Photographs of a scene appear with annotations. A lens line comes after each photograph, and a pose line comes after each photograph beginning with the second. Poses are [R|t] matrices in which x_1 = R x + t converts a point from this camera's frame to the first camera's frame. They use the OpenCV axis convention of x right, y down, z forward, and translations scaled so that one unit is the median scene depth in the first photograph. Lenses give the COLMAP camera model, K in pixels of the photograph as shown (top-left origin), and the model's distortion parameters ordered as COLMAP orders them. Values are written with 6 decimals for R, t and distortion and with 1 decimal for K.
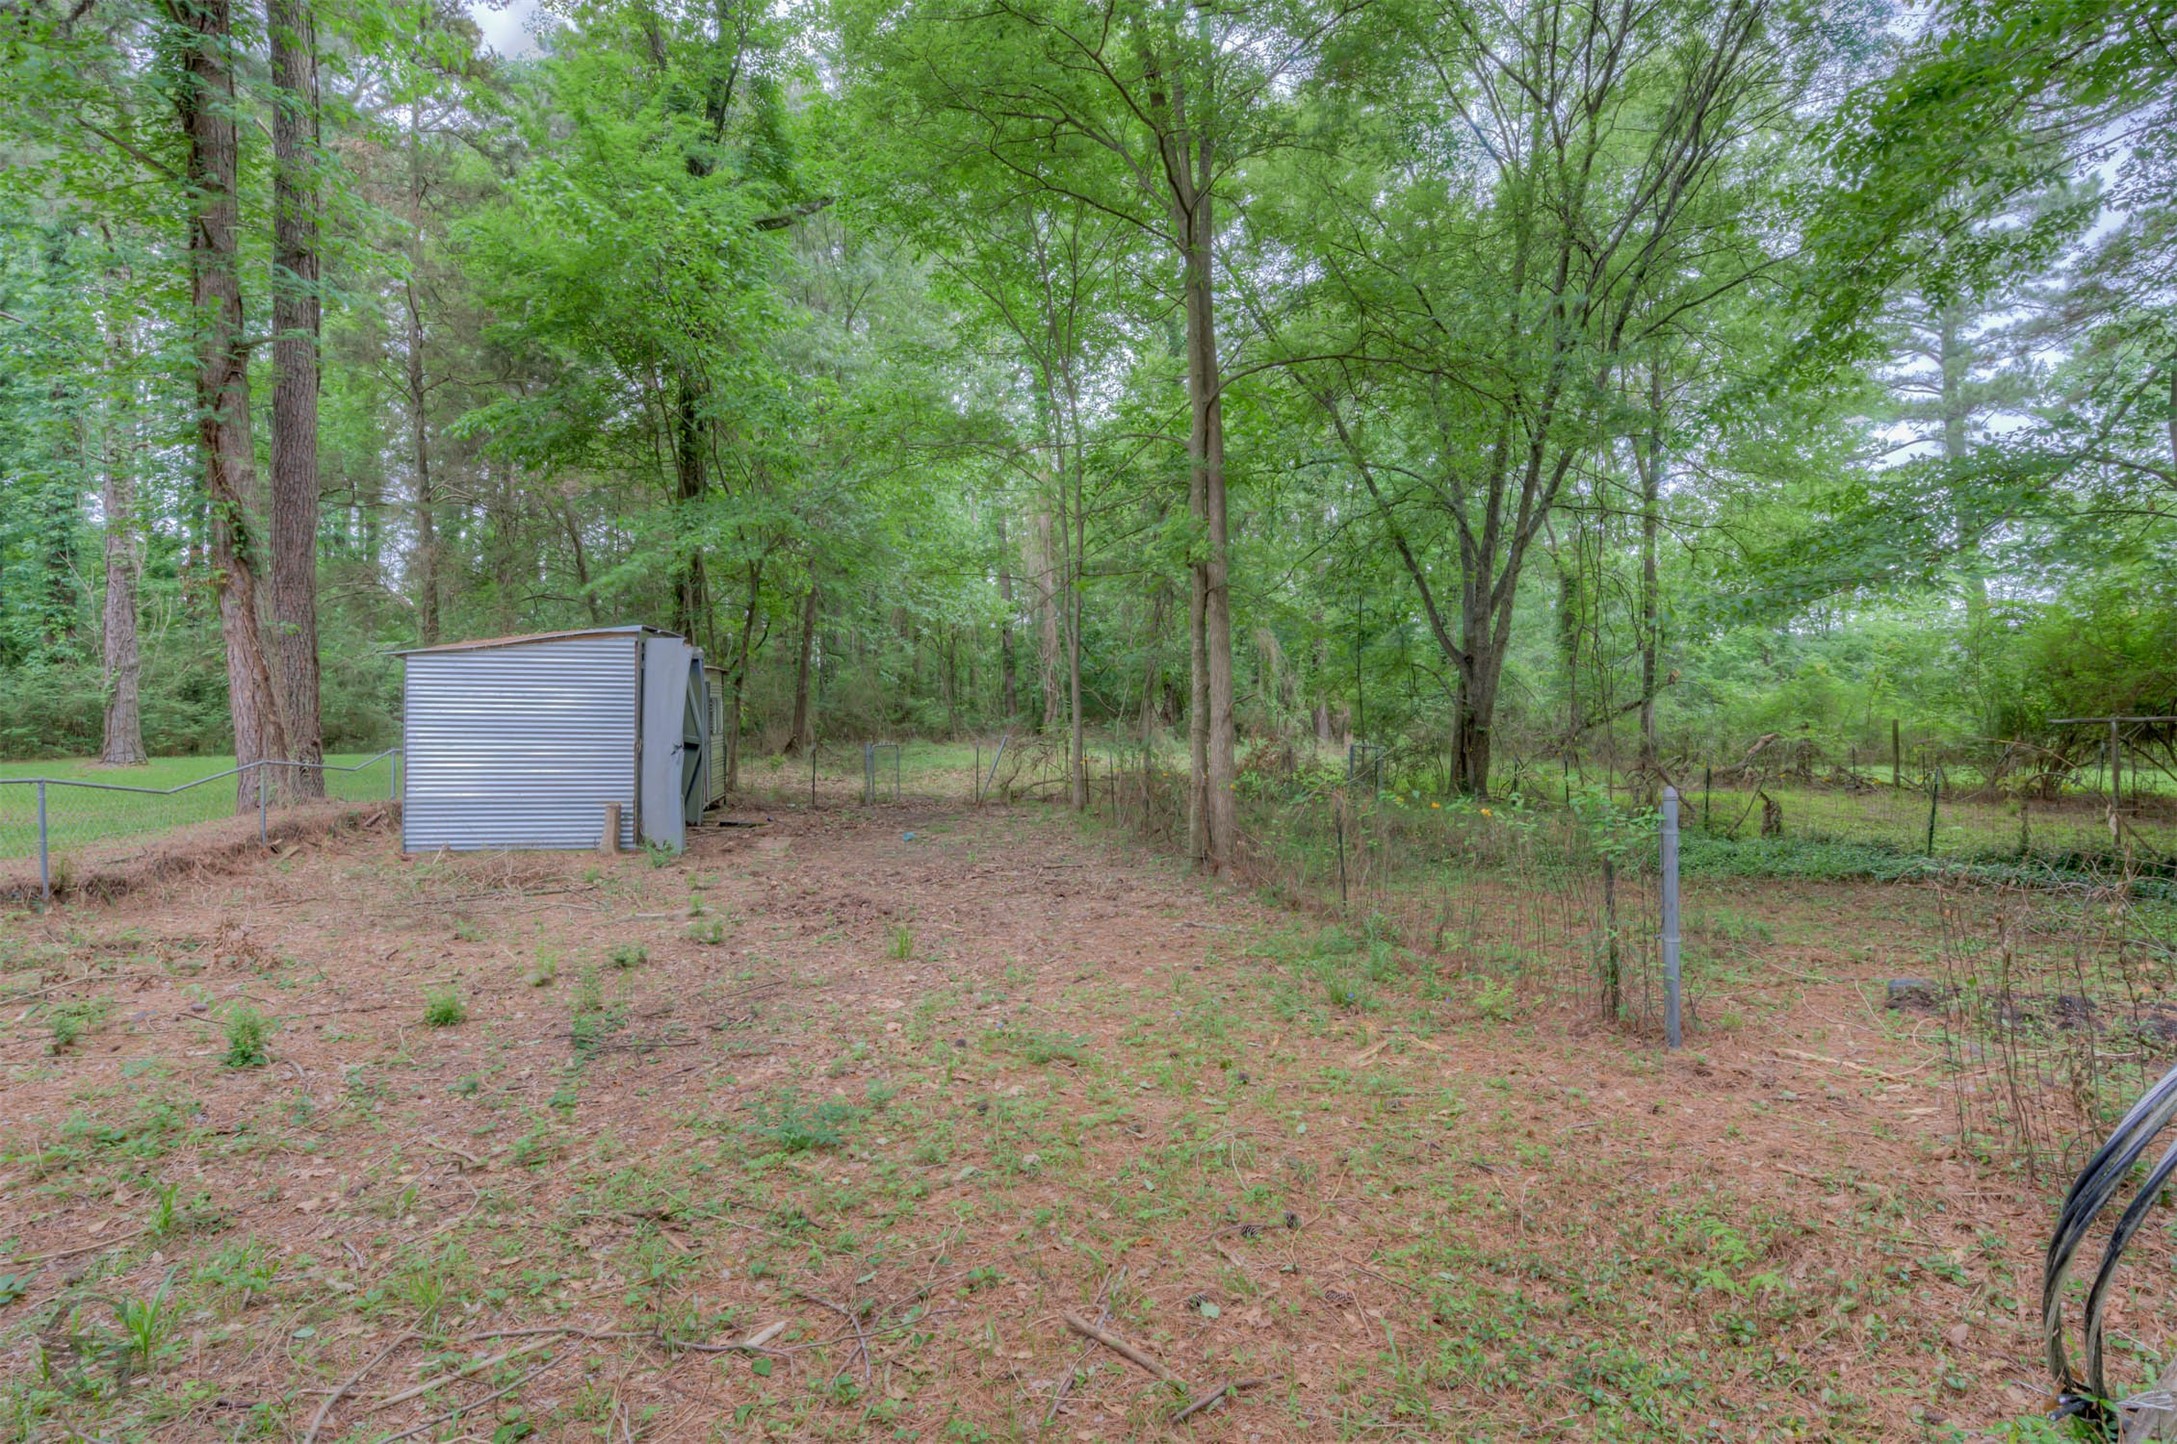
lens RADIAL K [[1121.6, 0, 1088.5], [0, 1121.6, 722.0], [0, 0, 1]] dist [0.018549, -0.000069]
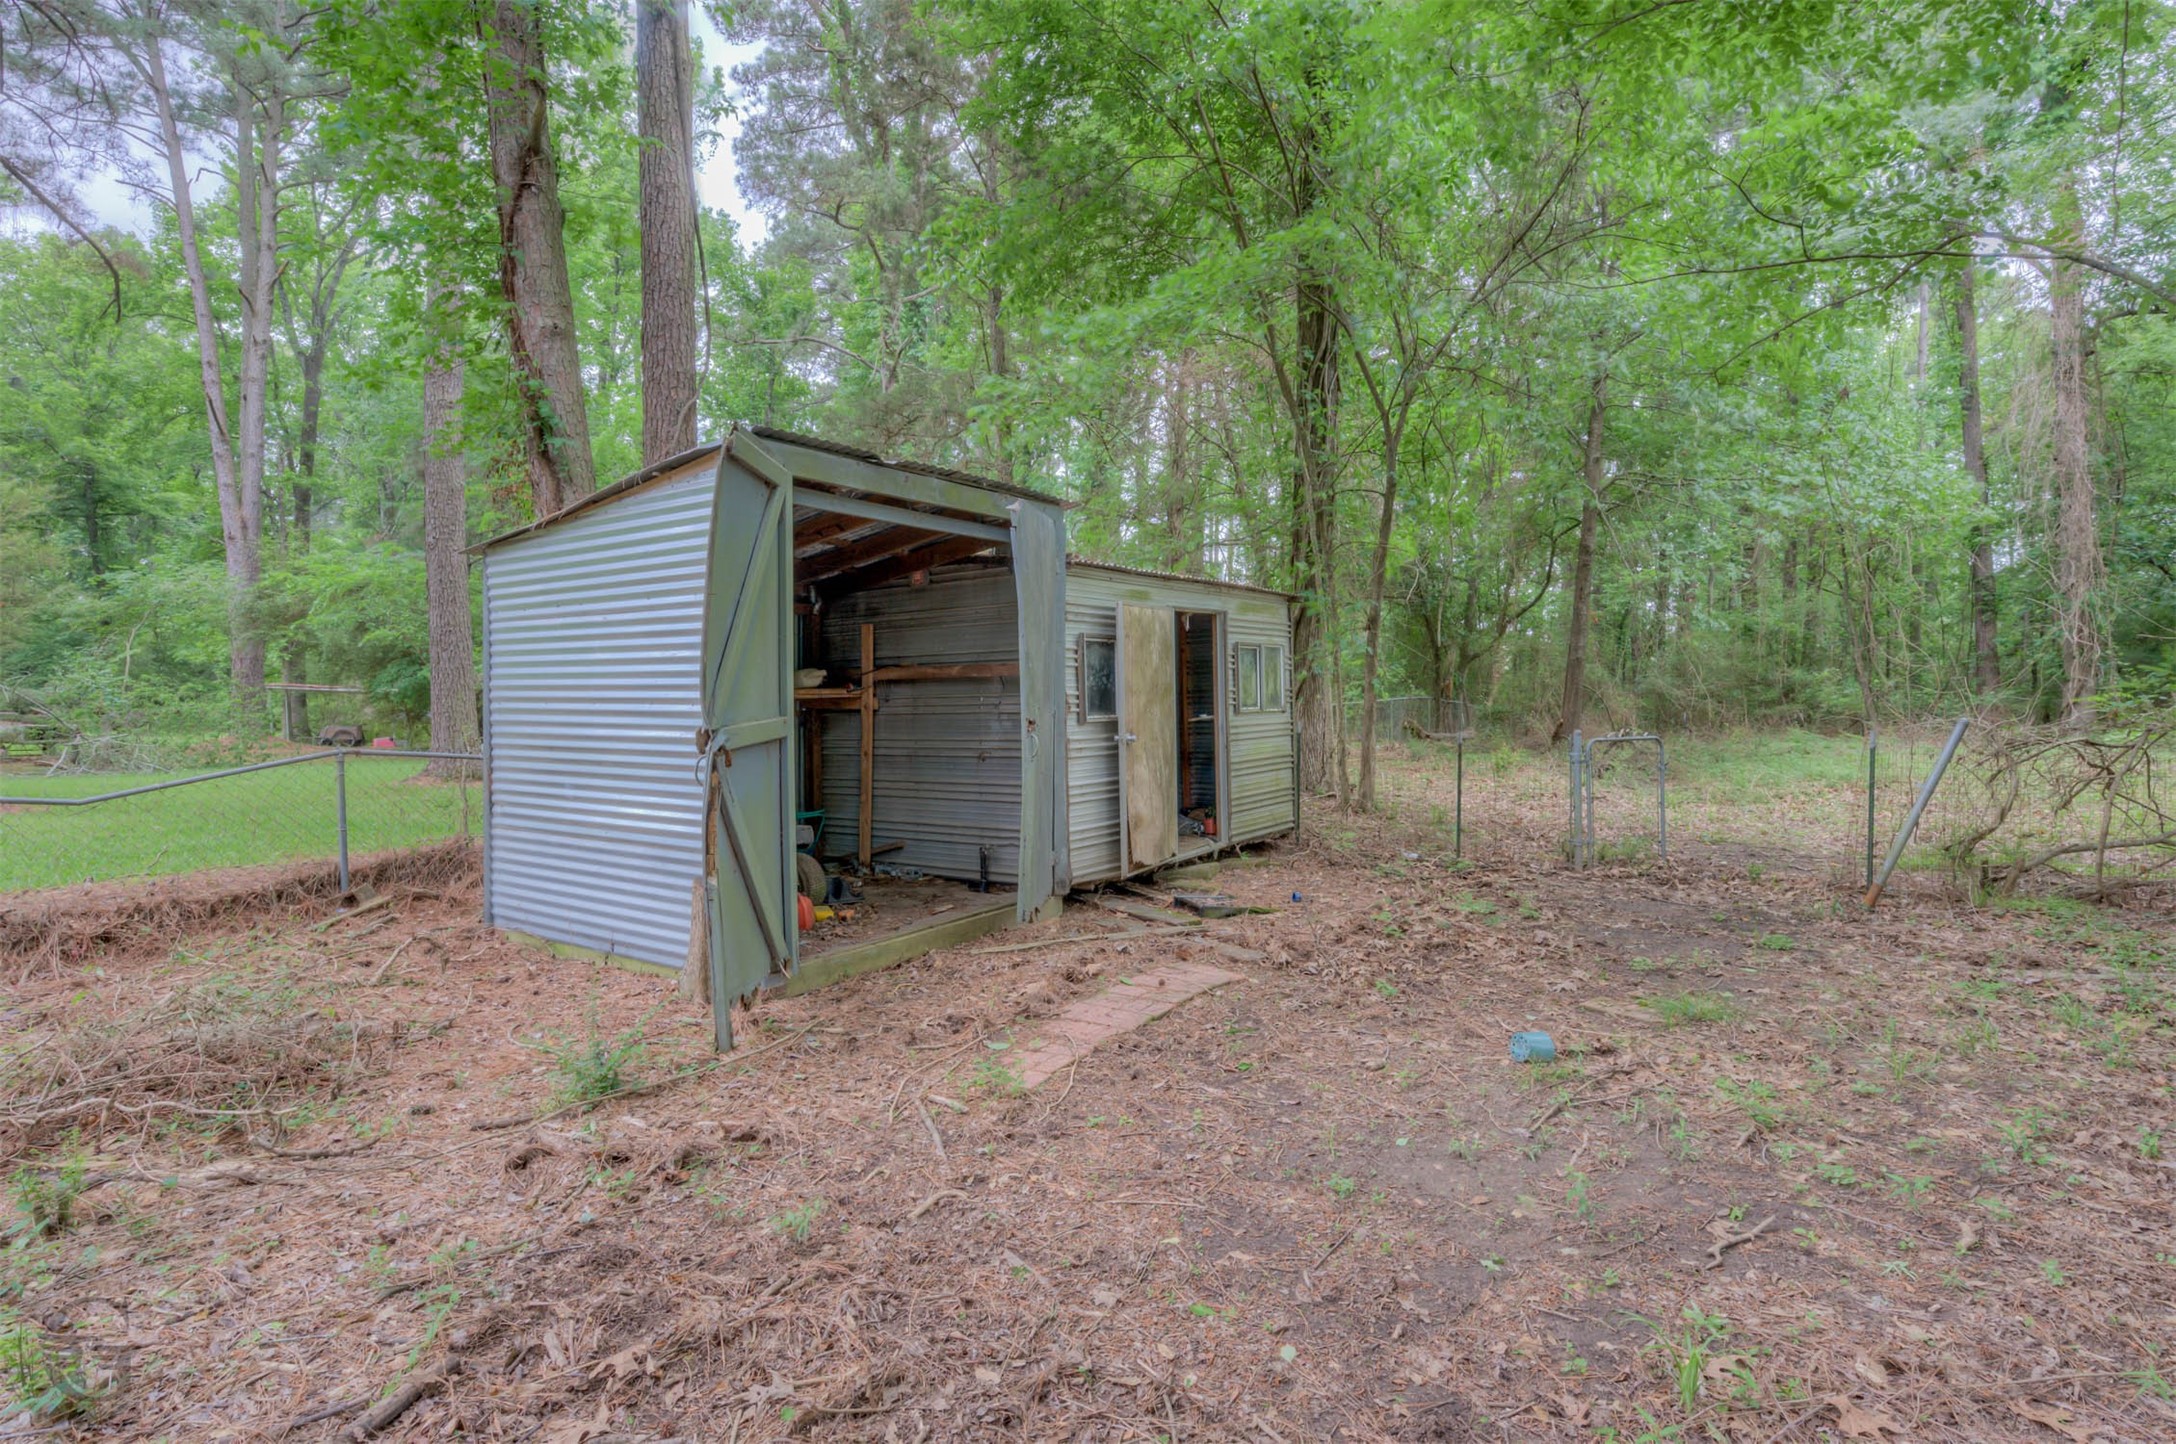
lens RADIAL K [[1121.1, 0, 1088.0], [0, 1121.1, 722.0], [0, 0, 1]] dist [0.018549, -0.000069]
pose [[0.737182, -0.005699, -0.675670, -0.030776], [0.010850, 0.999935, 0.003404, 0.008564], [0.675607, -0.009840, 0.737196, 0.490339]]
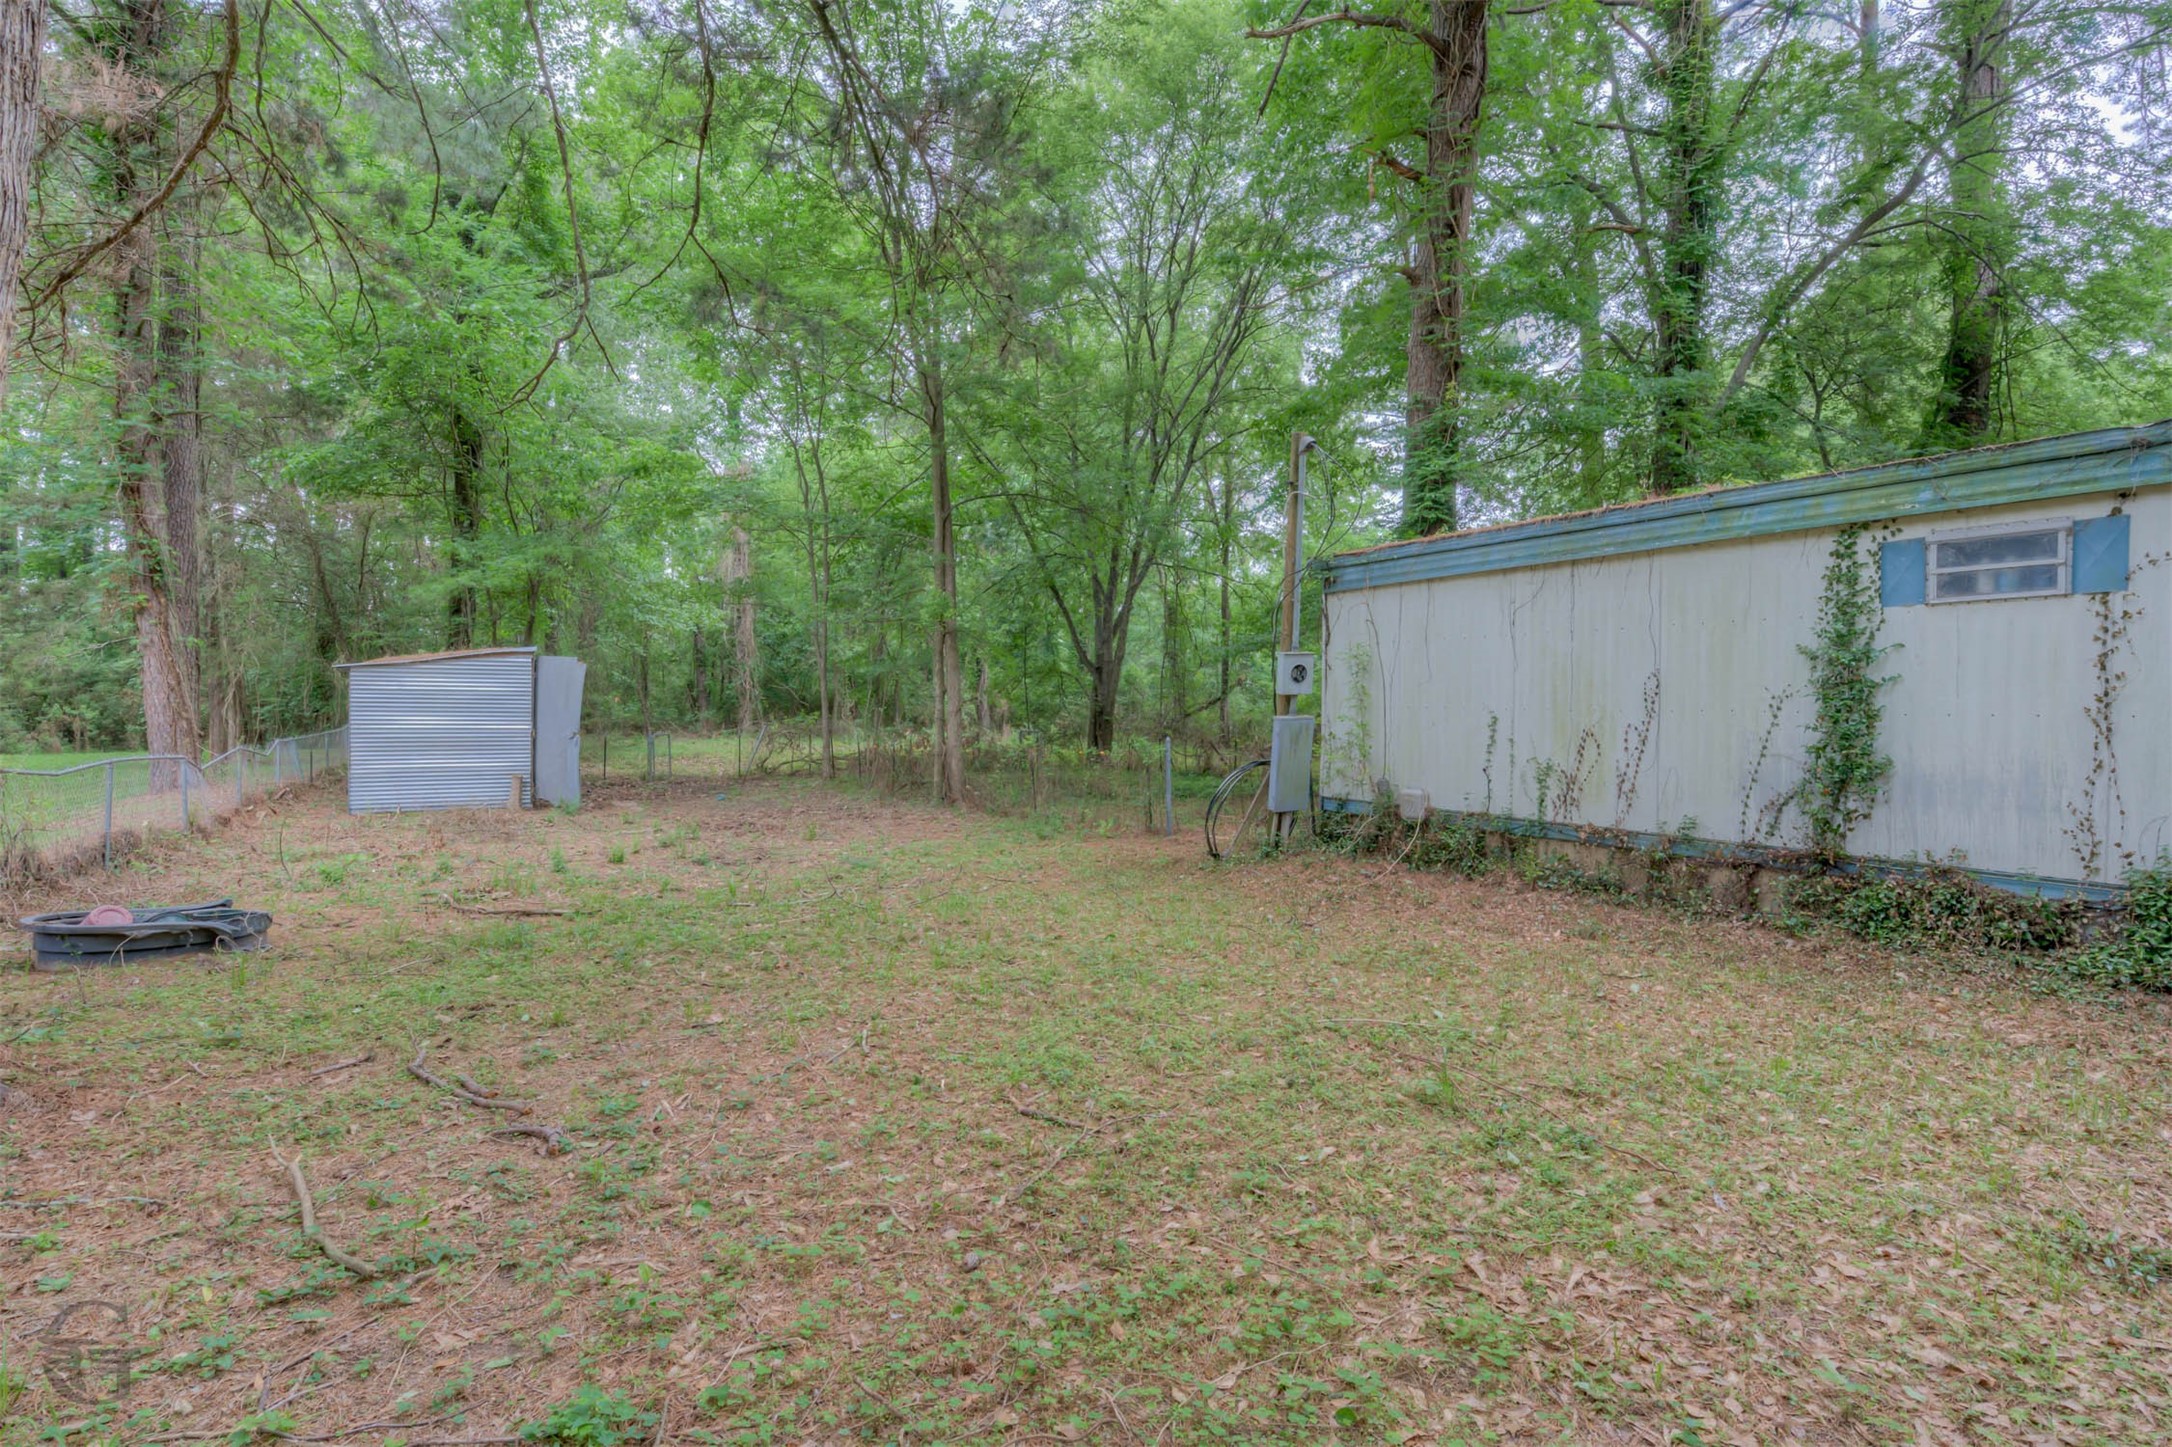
lens RADIAL K [[1119.0, 0, 1086.0], [0, 1119.0, 723.5], [0, 0, 1]] dist [0.018549, -0.000069]
pose [[0.951867, -0.006967, 0.306432, -0.108961], [0.004586, 0.999953, 0.008490, 0.000210], [-0.306476, -0.006676, 0.951855, -0.335553]]
